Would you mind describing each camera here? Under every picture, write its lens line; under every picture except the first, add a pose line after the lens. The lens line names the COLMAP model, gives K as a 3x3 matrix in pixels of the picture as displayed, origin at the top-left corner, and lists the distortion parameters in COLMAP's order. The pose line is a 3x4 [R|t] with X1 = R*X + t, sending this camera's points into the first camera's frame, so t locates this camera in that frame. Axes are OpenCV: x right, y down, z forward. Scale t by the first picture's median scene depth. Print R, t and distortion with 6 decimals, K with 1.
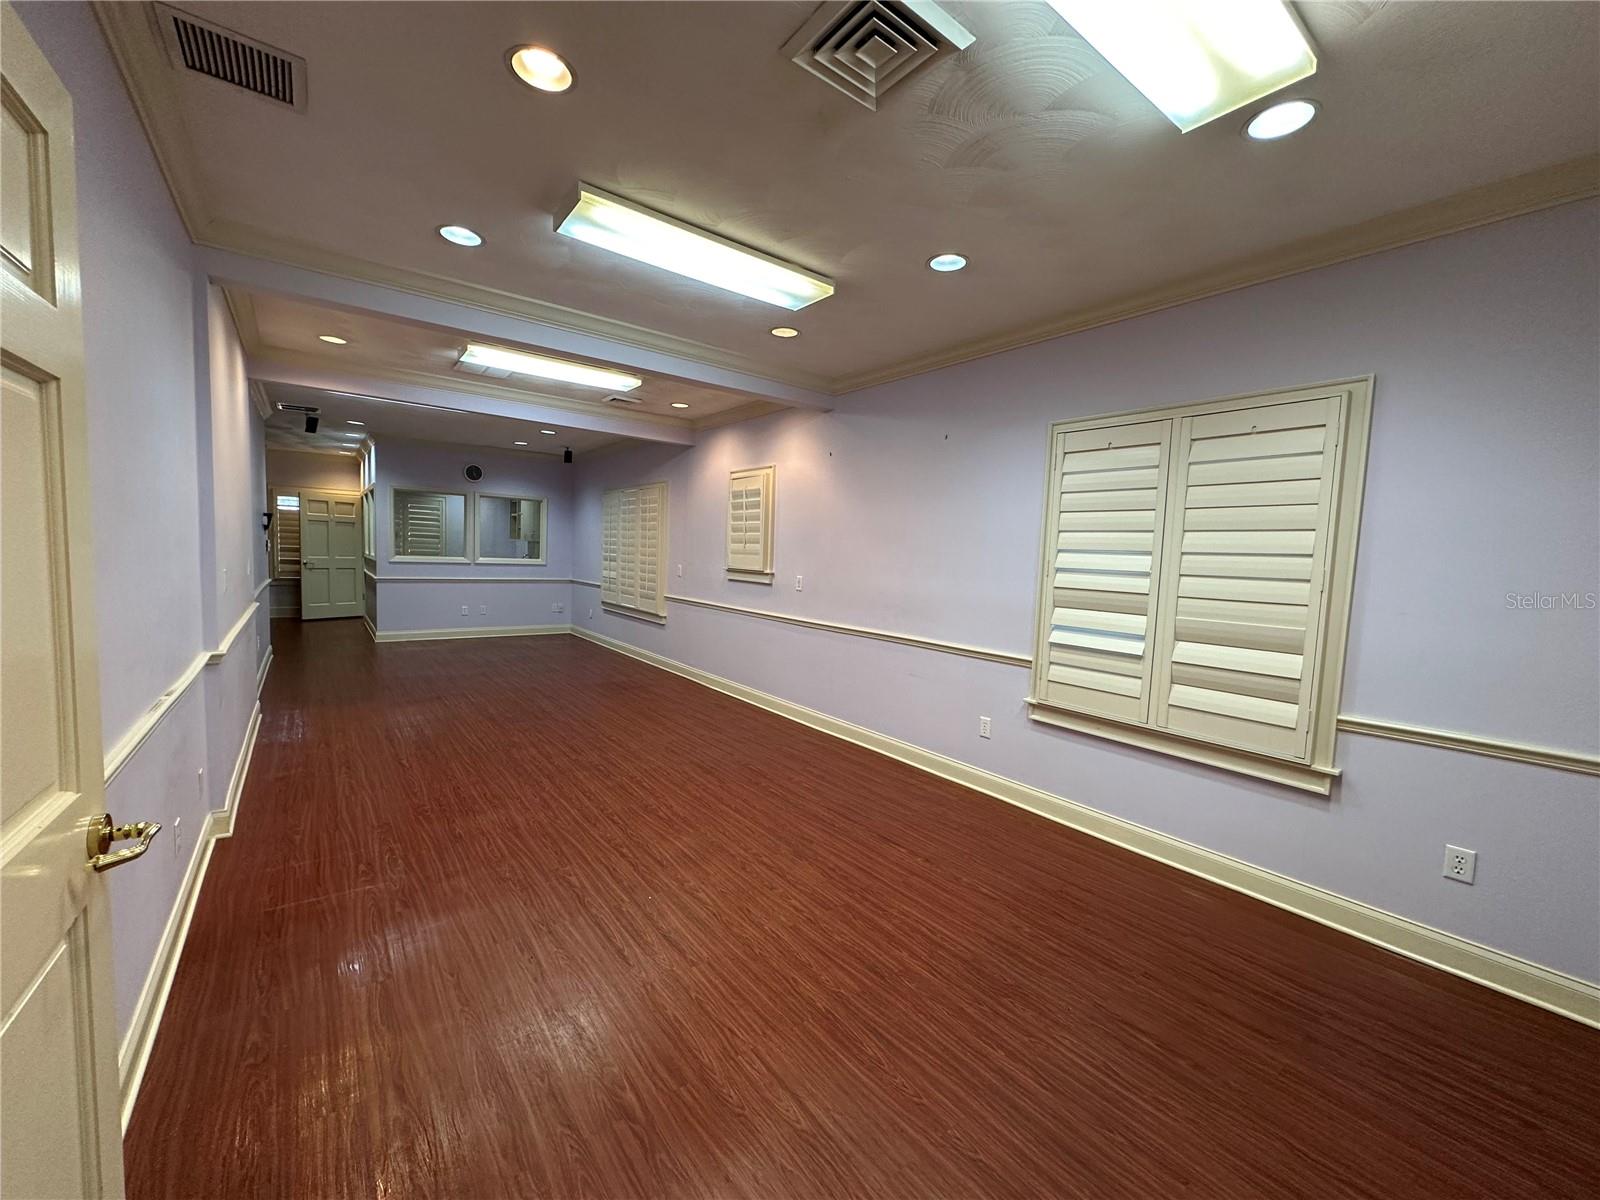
lens RADIAL K [[637.4, 0, 806.8], [0, 637.4, 604.0], [0, 0, 1]] dist [-0.000396, -0.000331]
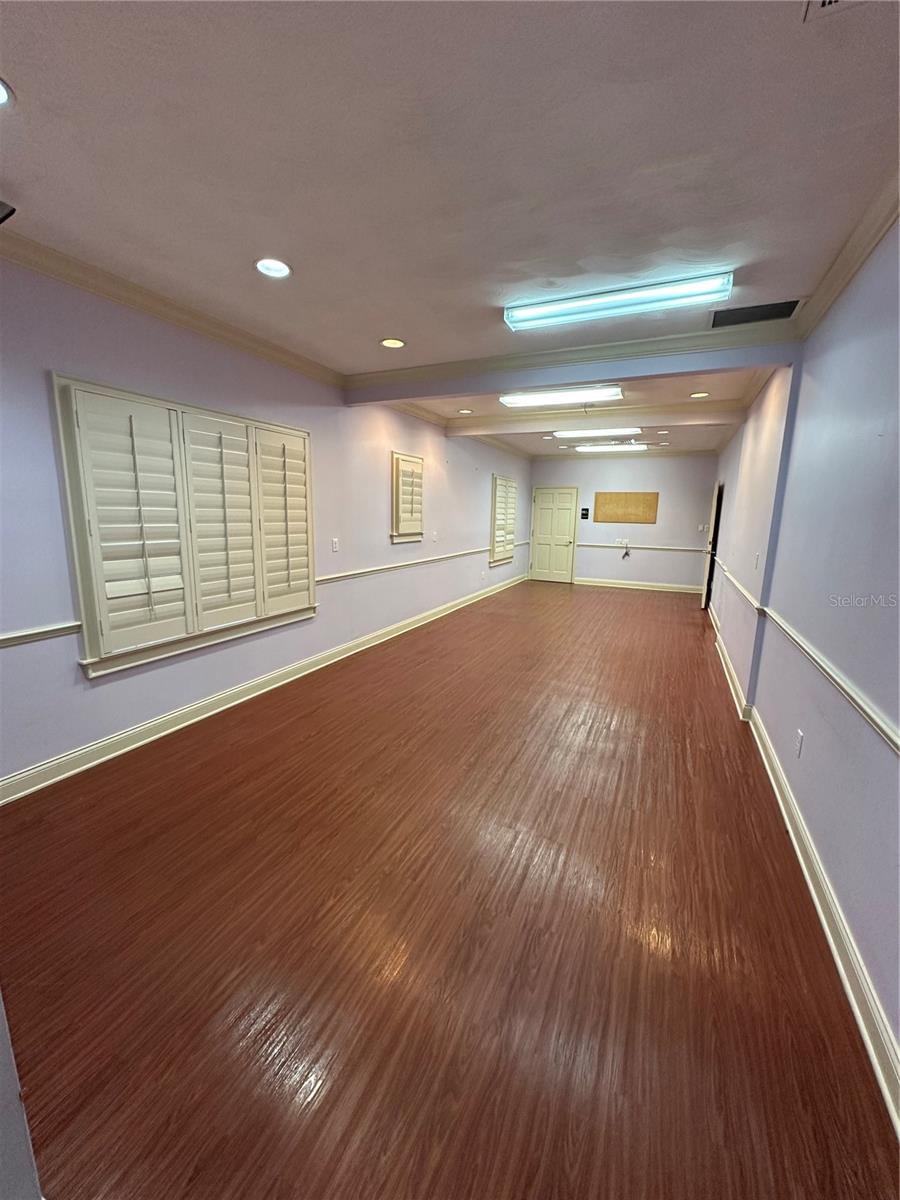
lens RADIAL K [[478.1, 0, 448.2], [0, 478.1, 601.0], [0, 0, 1]] dist [-0.000396, -0.000331]
pose [[-0.454670, -0.176675, 0.872961, -1.019550], [0.076719, 0.968717, 0.236012, -0.144372], [-0.887349, 0.174281, -0.426893, 1.370186]]
